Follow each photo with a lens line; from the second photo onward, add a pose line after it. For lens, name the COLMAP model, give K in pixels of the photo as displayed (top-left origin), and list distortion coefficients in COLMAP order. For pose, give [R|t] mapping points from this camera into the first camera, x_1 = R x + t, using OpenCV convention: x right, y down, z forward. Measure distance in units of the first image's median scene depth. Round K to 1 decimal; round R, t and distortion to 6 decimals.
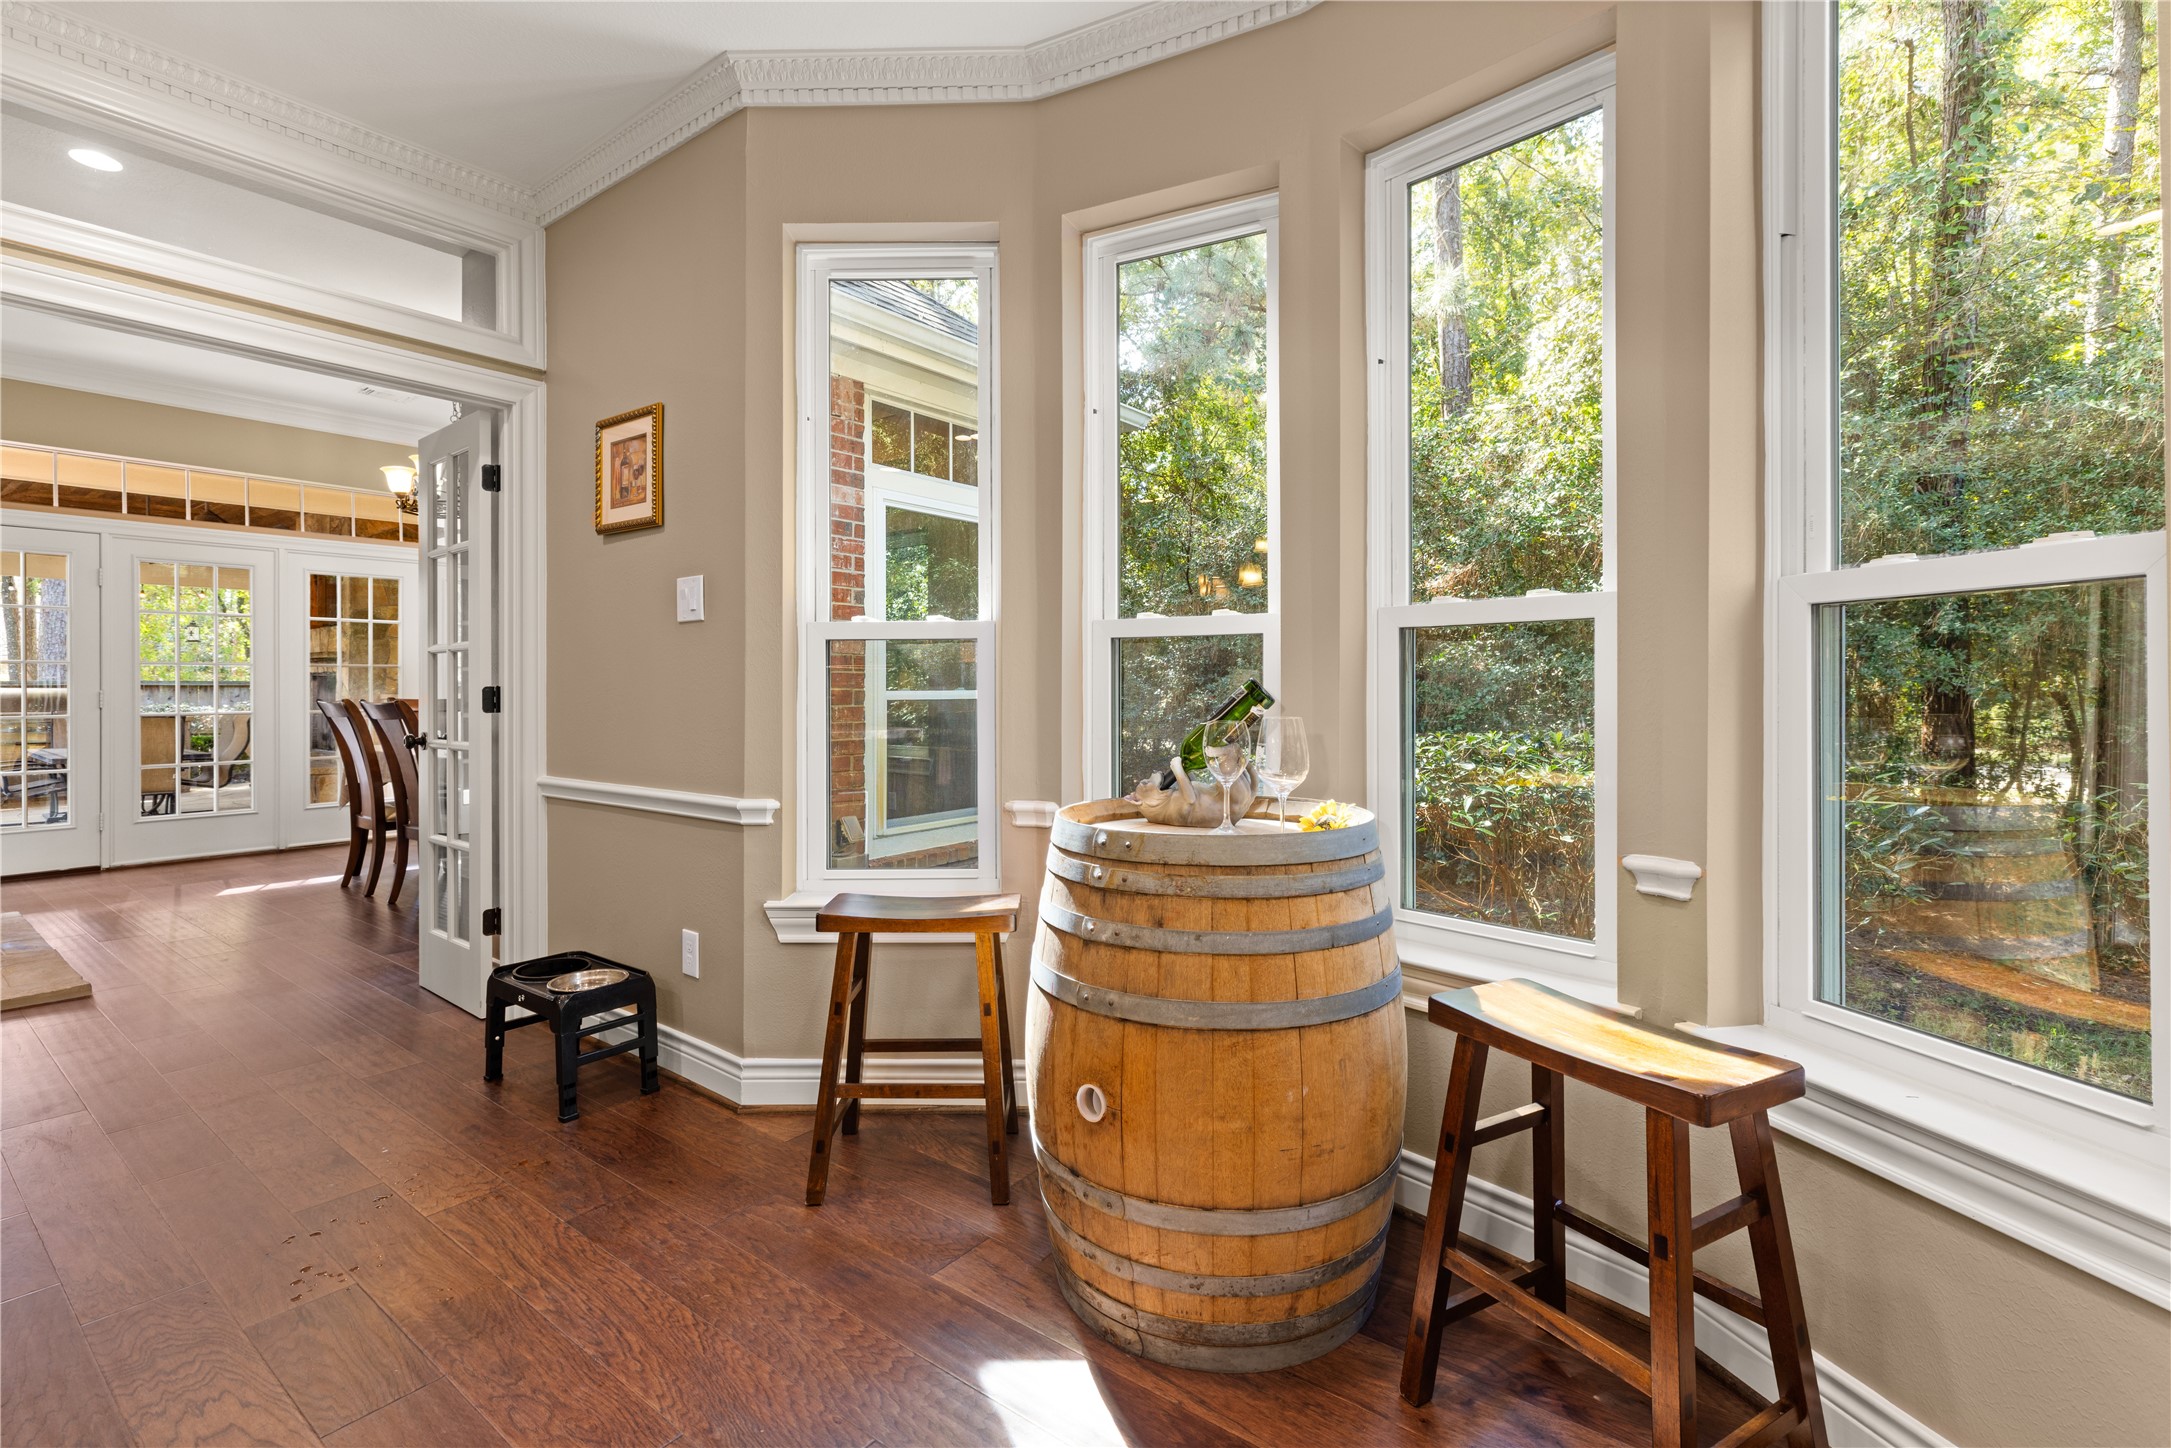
lens RADIAL K [[977.3, 0, 1081.8], [0, 977.3, 679.4], [0, 0, 1]] dist [0.002006, 0.000340]
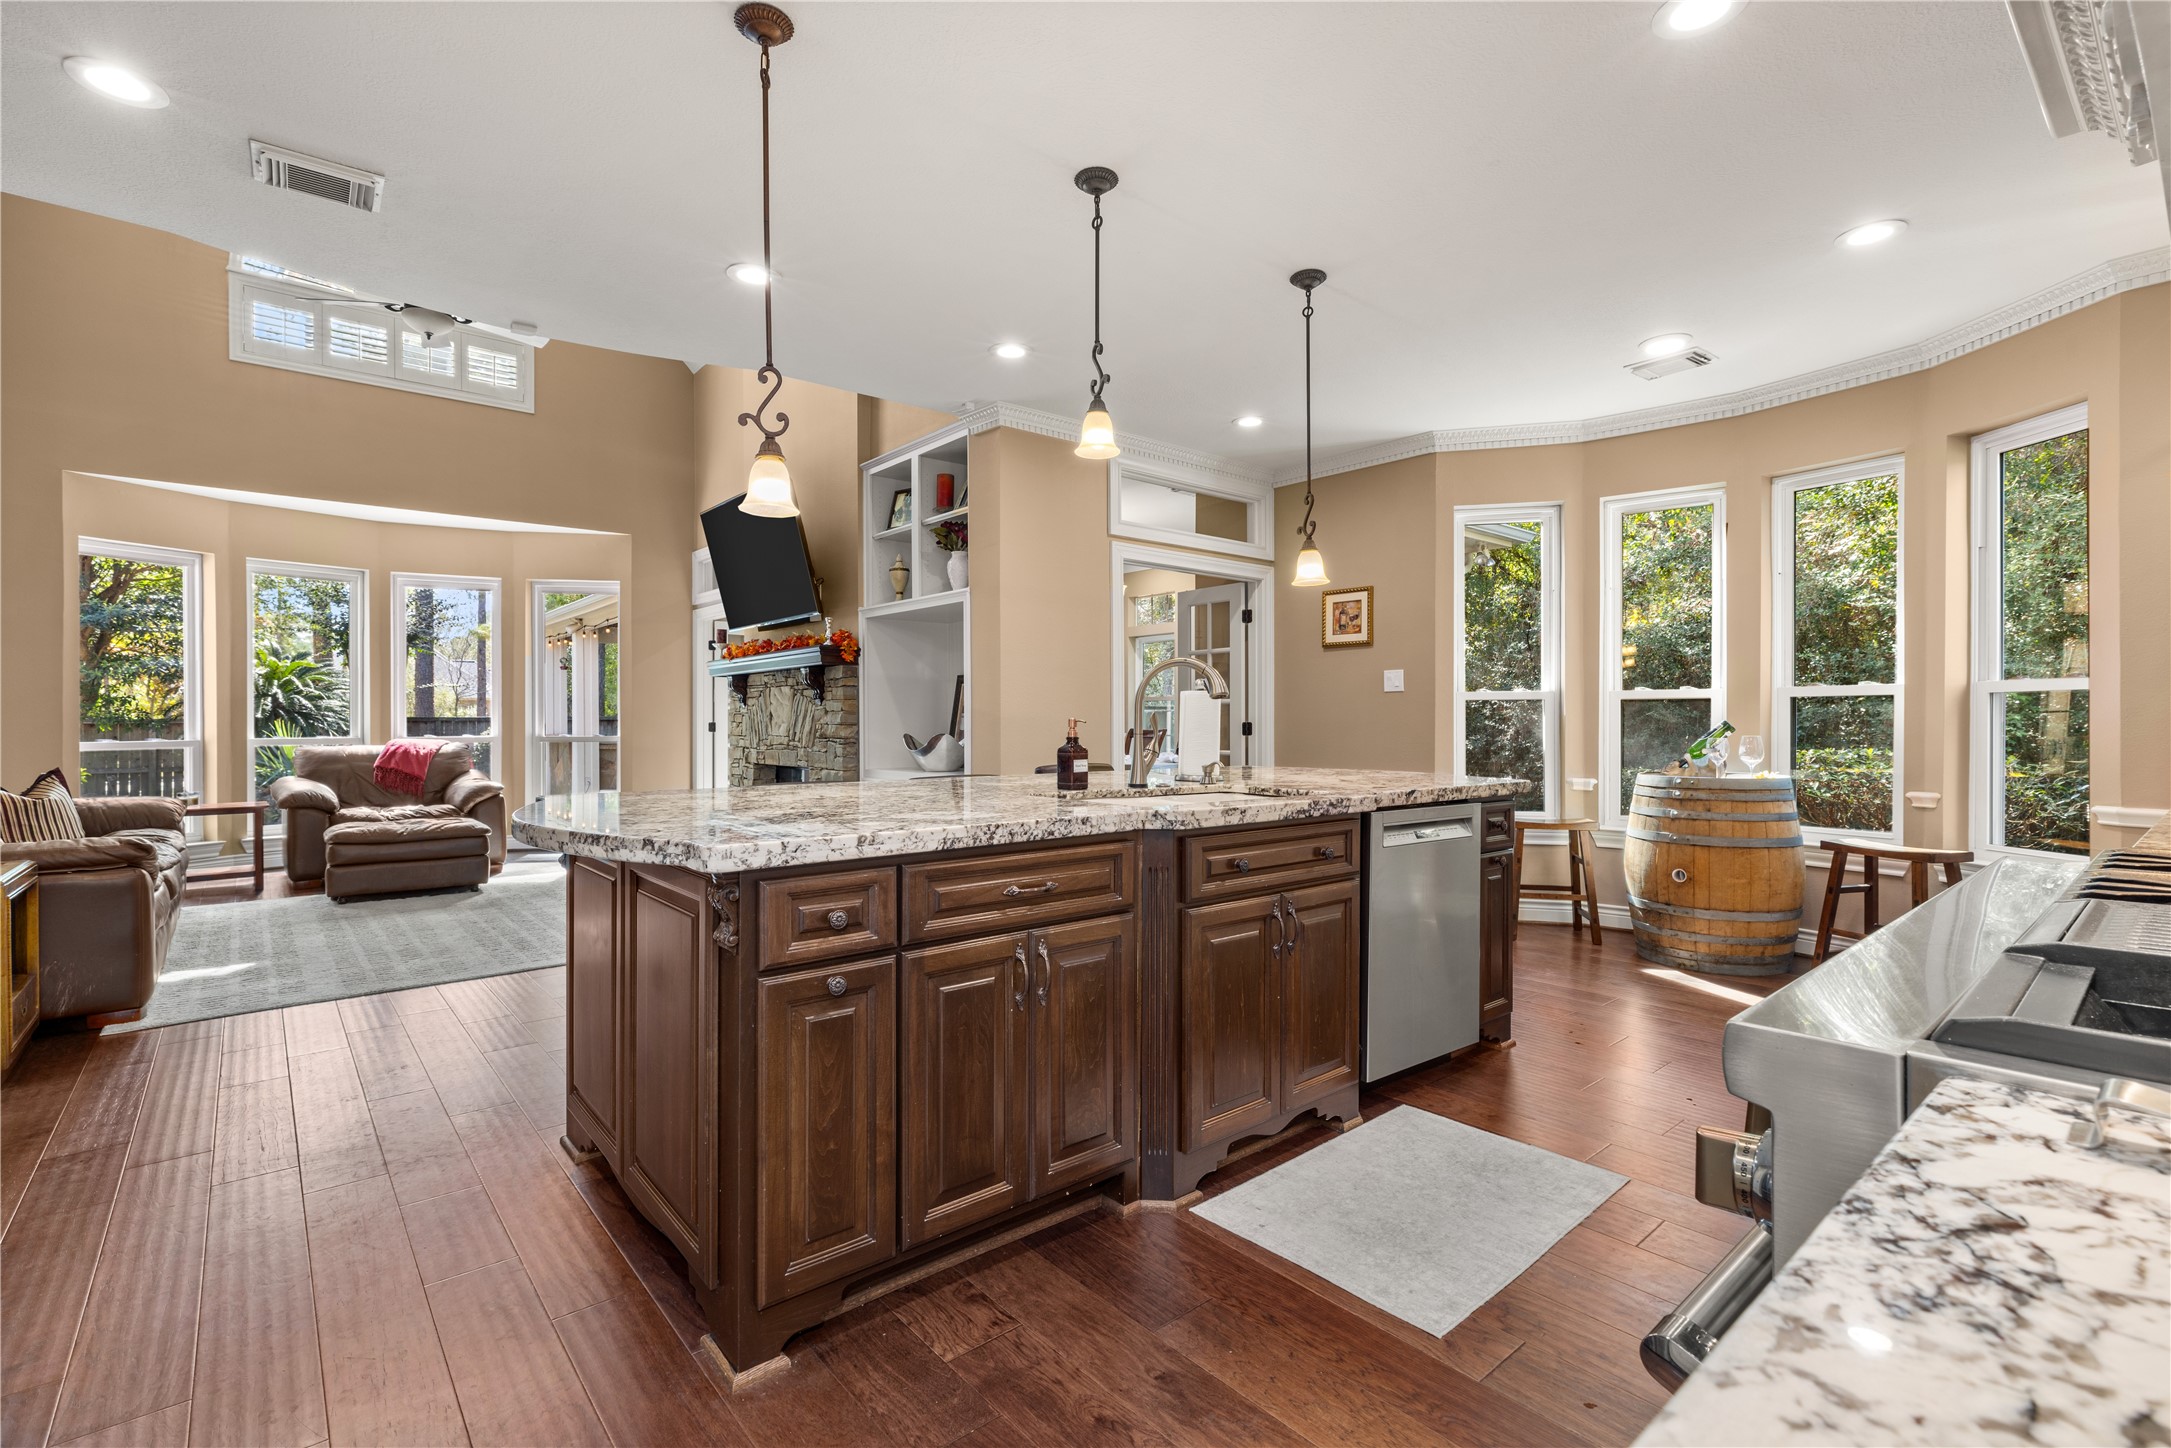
lens RADIAL K [[965.3, 0, 1075.0], [0, 965.3, 720.4], [0, 0, 1]] dist [-0.000344, 0.000128]
pose [[0.977200, 0.002912, -0.212302, -1.064829], [-0.001484, 0.999975, 0.006885, -0.017352], [0.212316, -0.006413, 0.977180, -1.984372]]
